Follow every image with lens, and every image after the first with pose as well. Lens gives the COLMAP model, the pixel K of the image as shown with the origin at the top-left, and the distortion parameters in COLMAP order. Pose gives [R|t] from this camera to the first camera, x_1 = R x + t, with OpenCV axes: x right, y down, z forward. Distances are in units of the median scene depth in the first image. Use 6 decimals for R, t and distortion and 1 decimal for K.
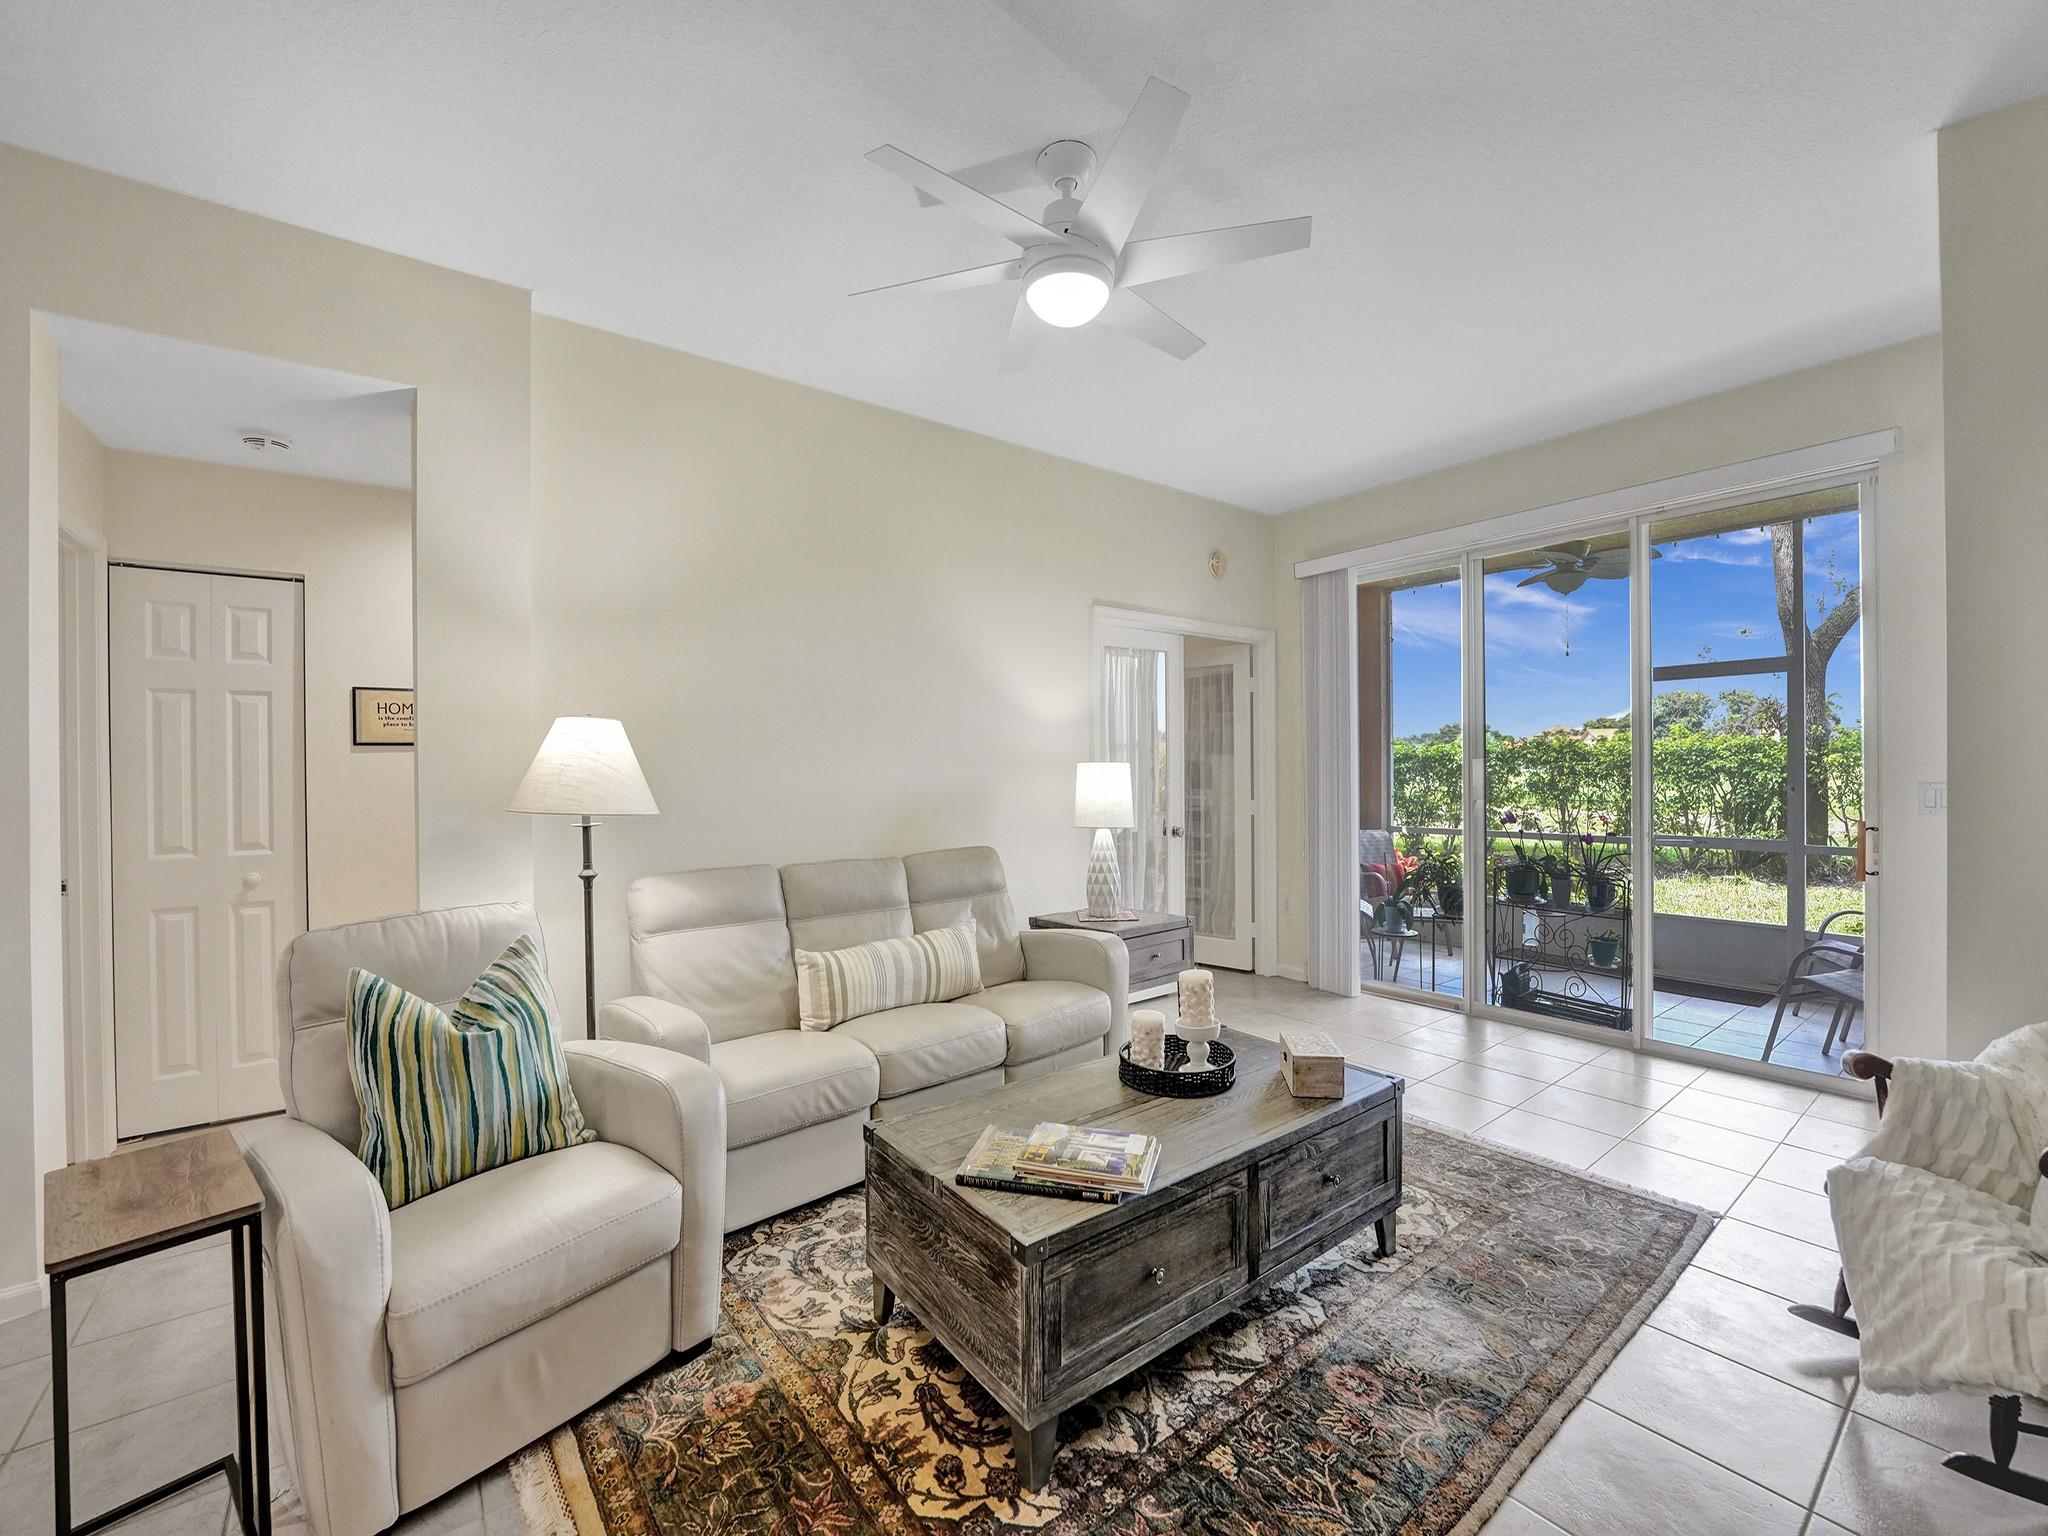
lens RADIAL K [[847.4, 0, 1017.5], [0, 847.4, 769.7], [0, 0, 1]] dist [-0.028112, 0.003462]
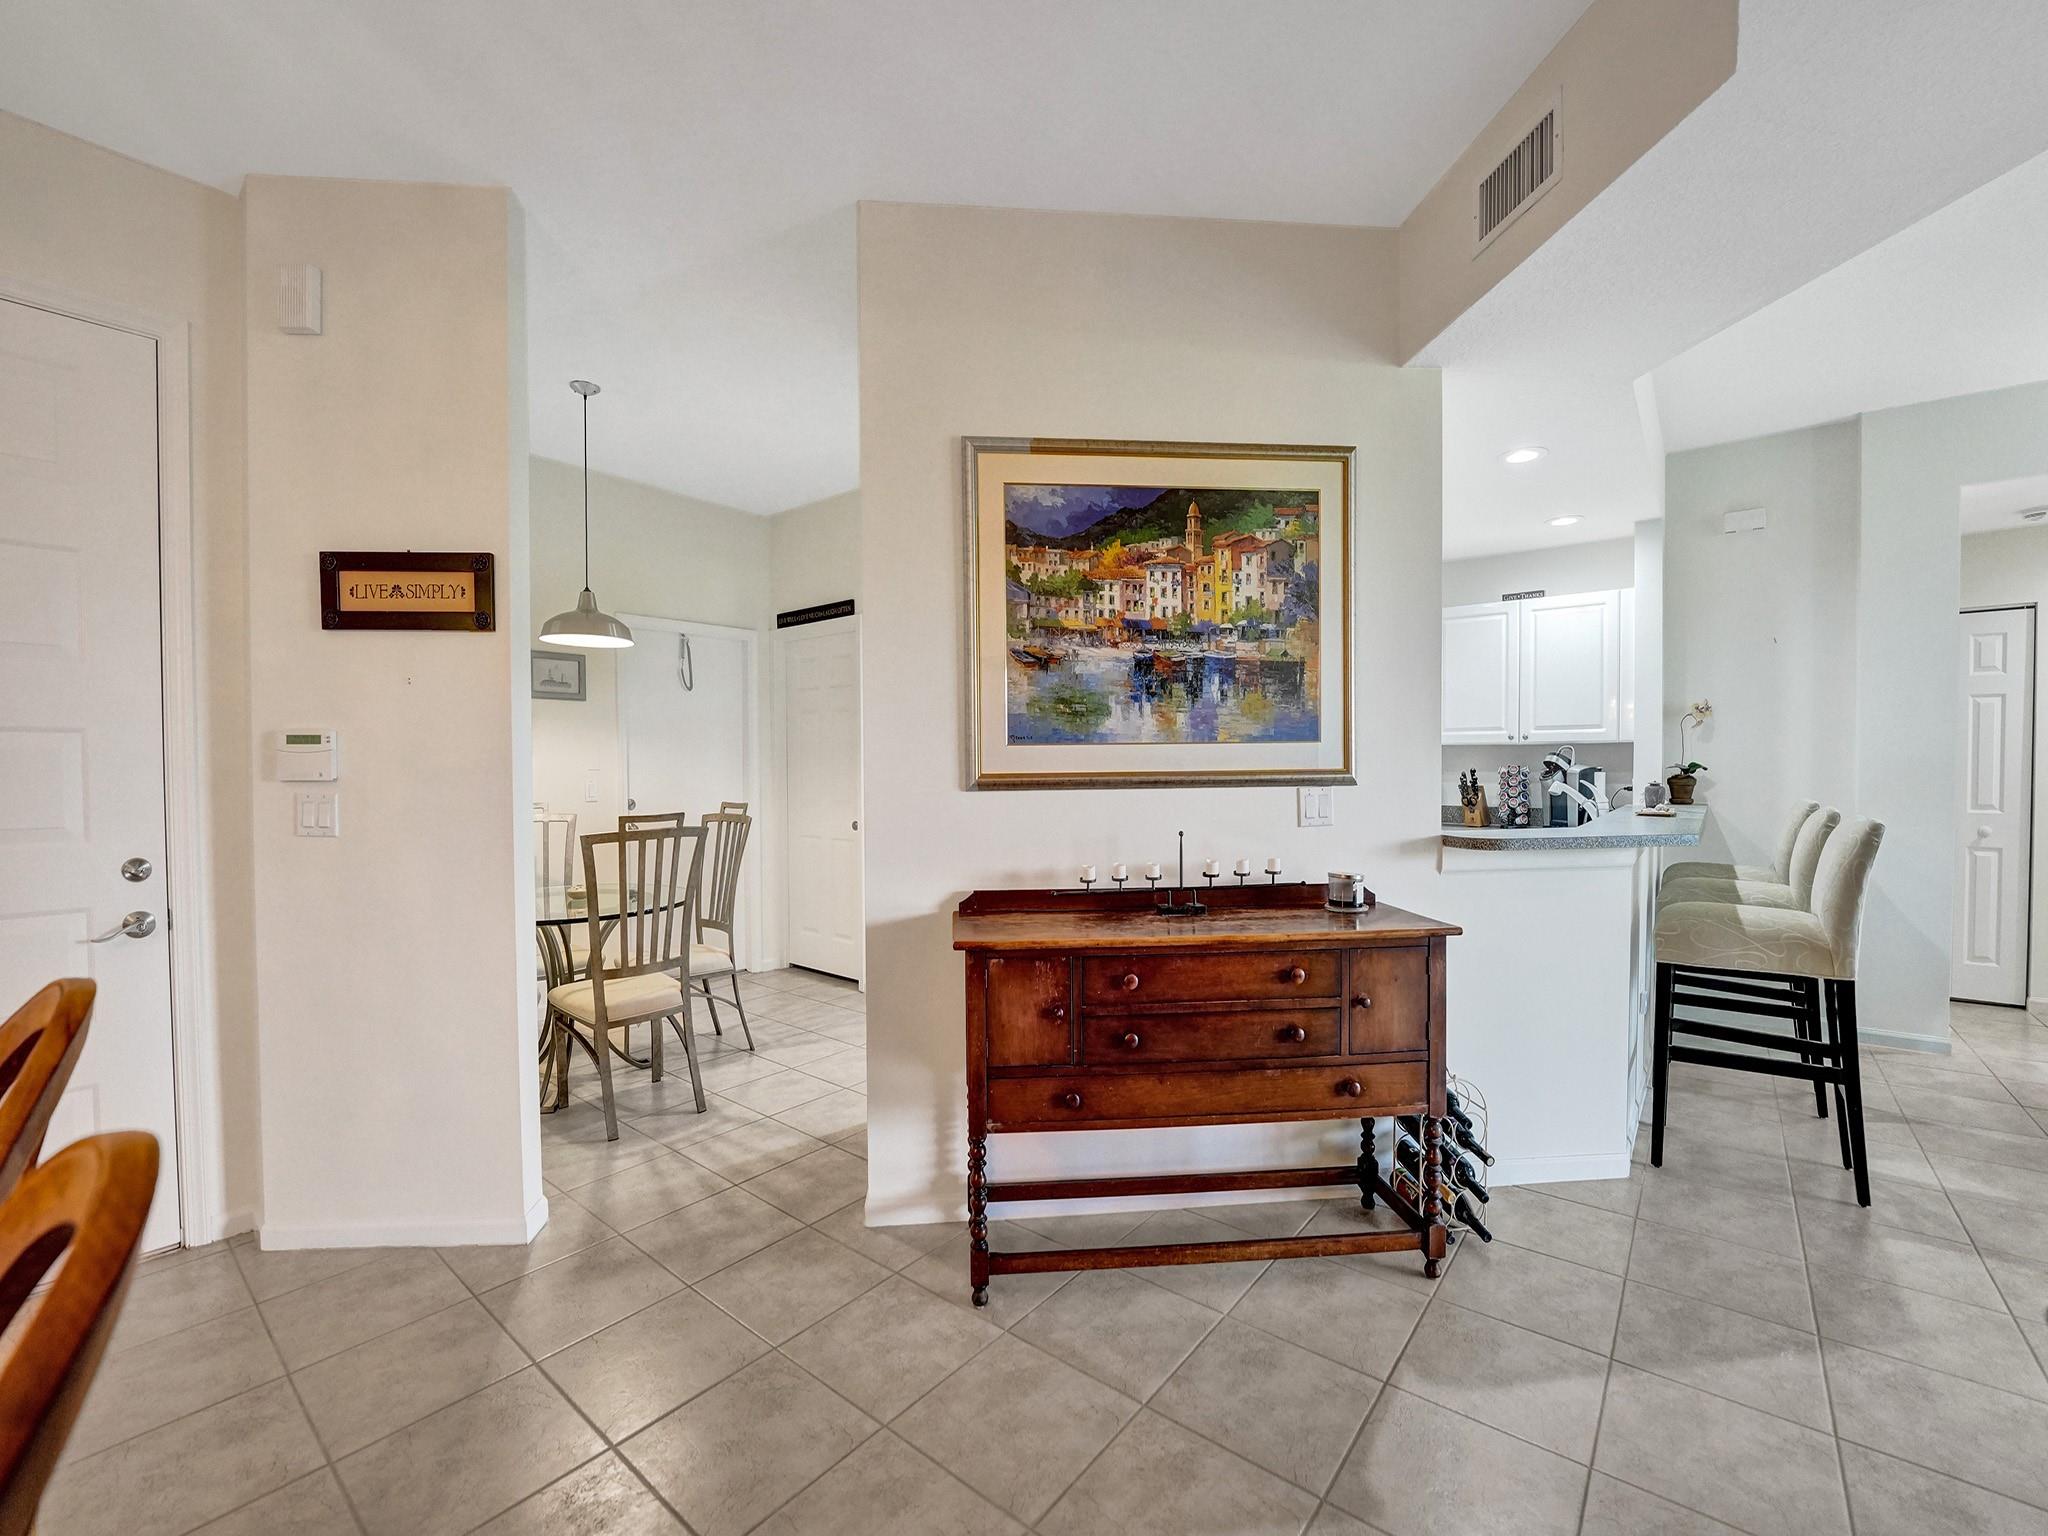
lens RADIAL K [[843.3, 0, 1024.0], [0, 843.3, 768.0], [0, 0, 1]] dist [-0.021244, -0.000257]
pose [[0.222565, 0.017716, -0.974757, 0.056253], [-0.000152, 0.999836, 0.018137, 0.004924], [0.974918, -0.003888, 0.222532, -1.138521]]
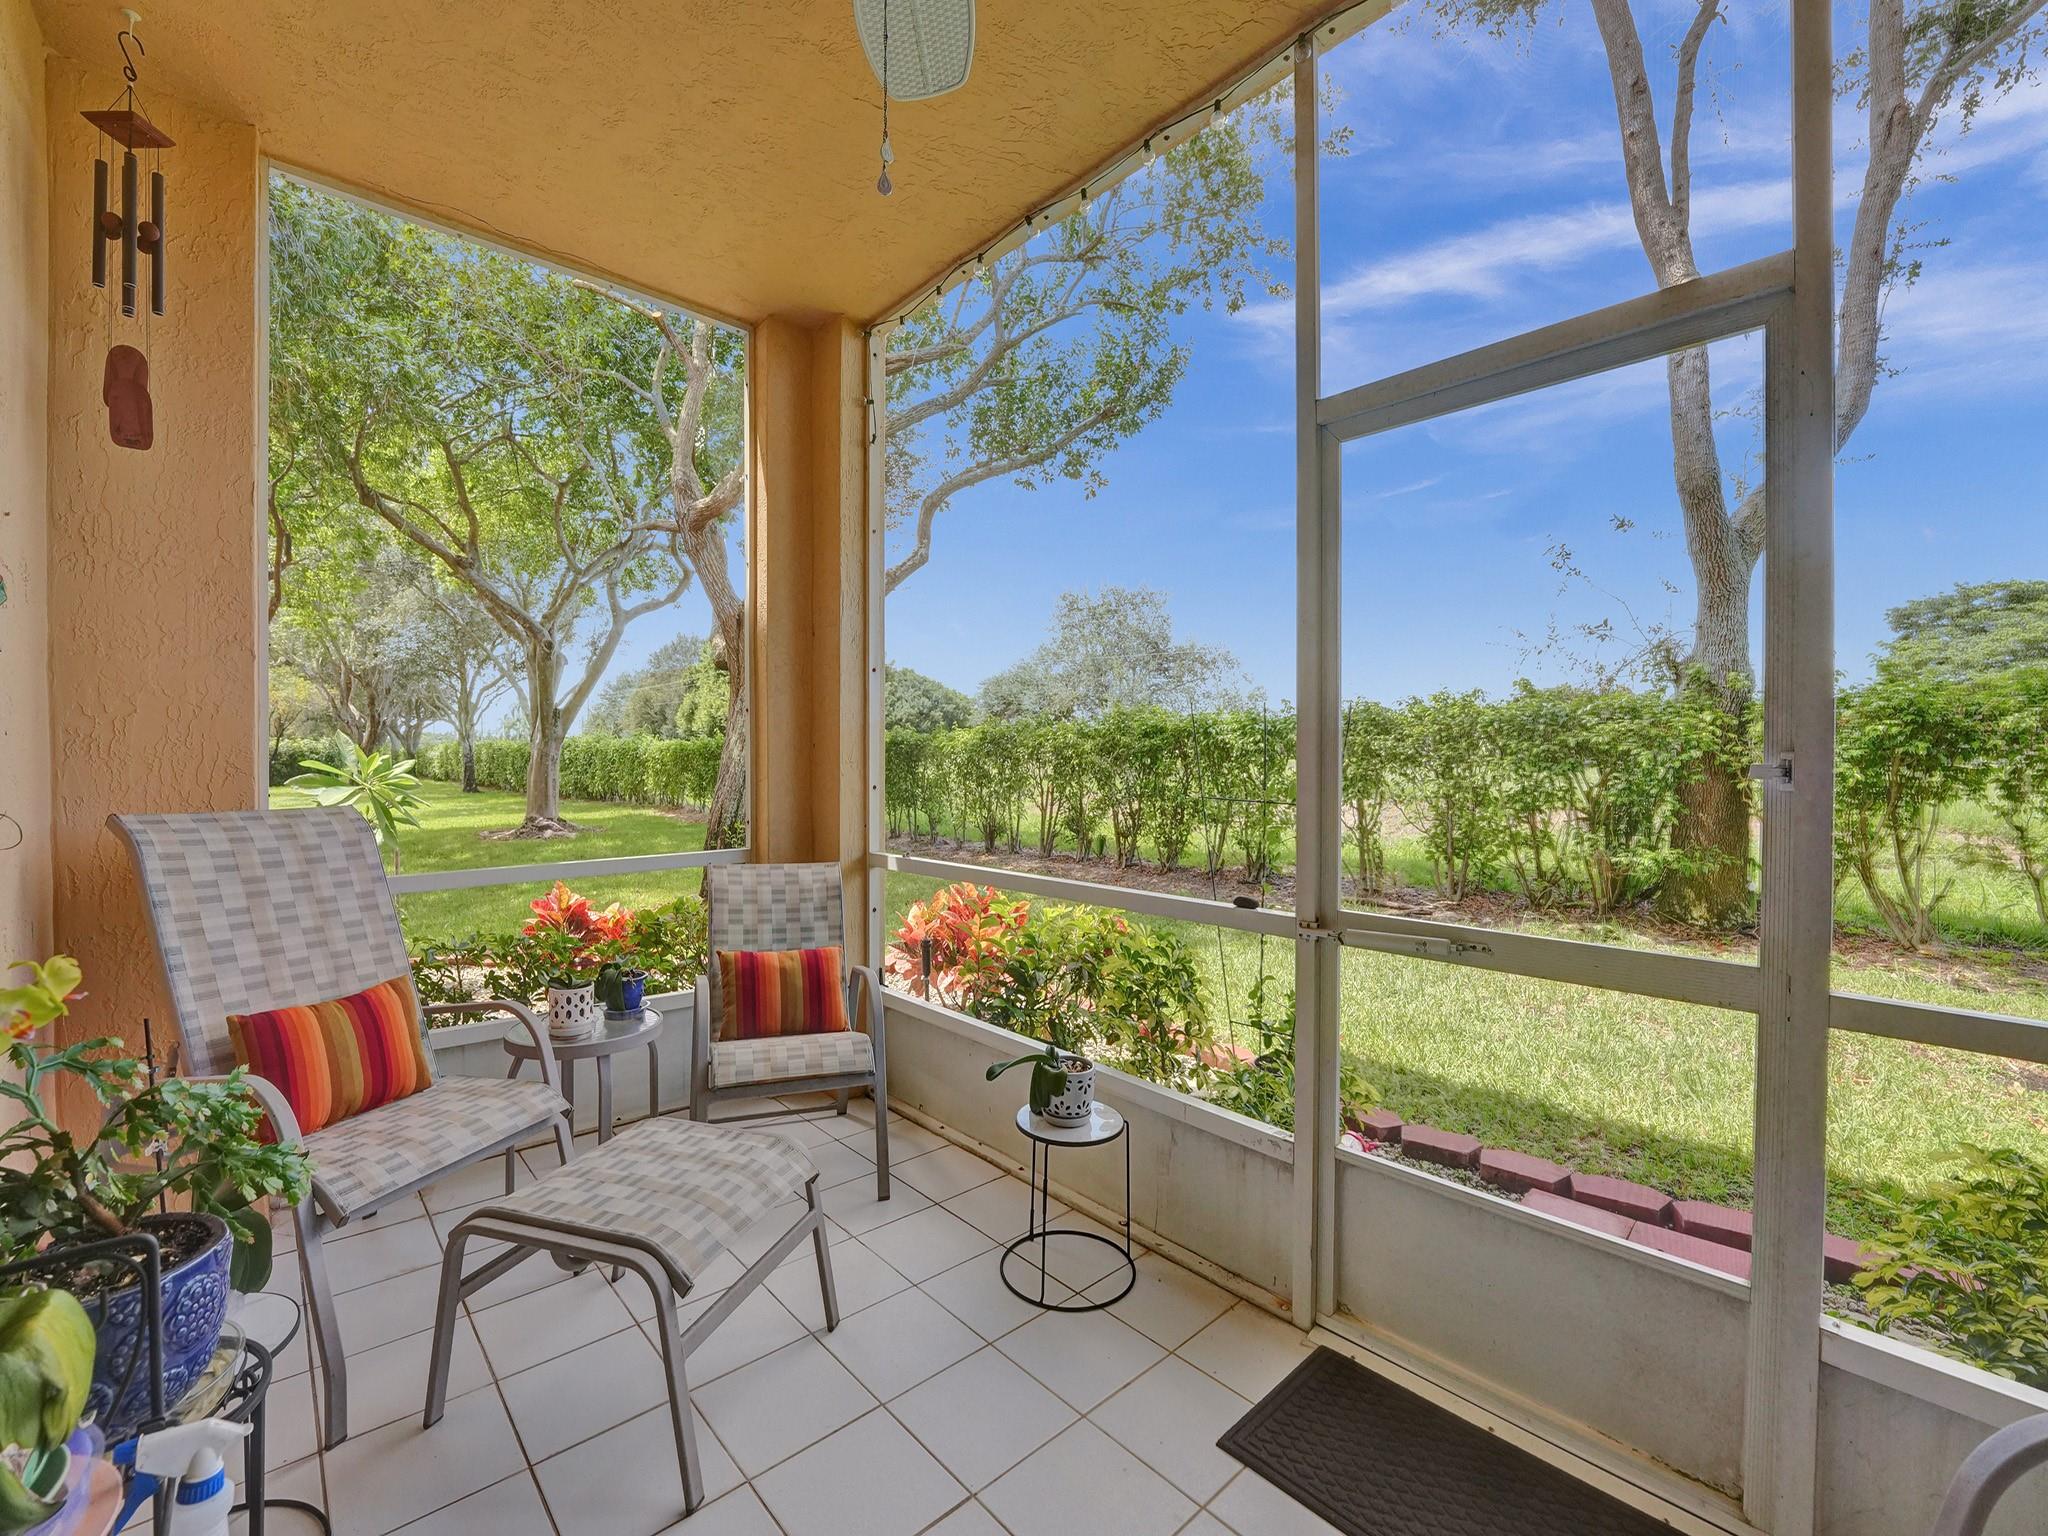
lens RADIAL K [[845.0, 0, 1022.0], [0, 845.0, 759.6], [0, 0, 1]] dist [-0.022673, 0.000057]
pose [[0.996025, 0.008379, 0.088680, 1.402999], [-0.008890, 0.999946, 0.005364, 0.033614], [-0.088631, -0.006131, 0.996046, 1.569167]]
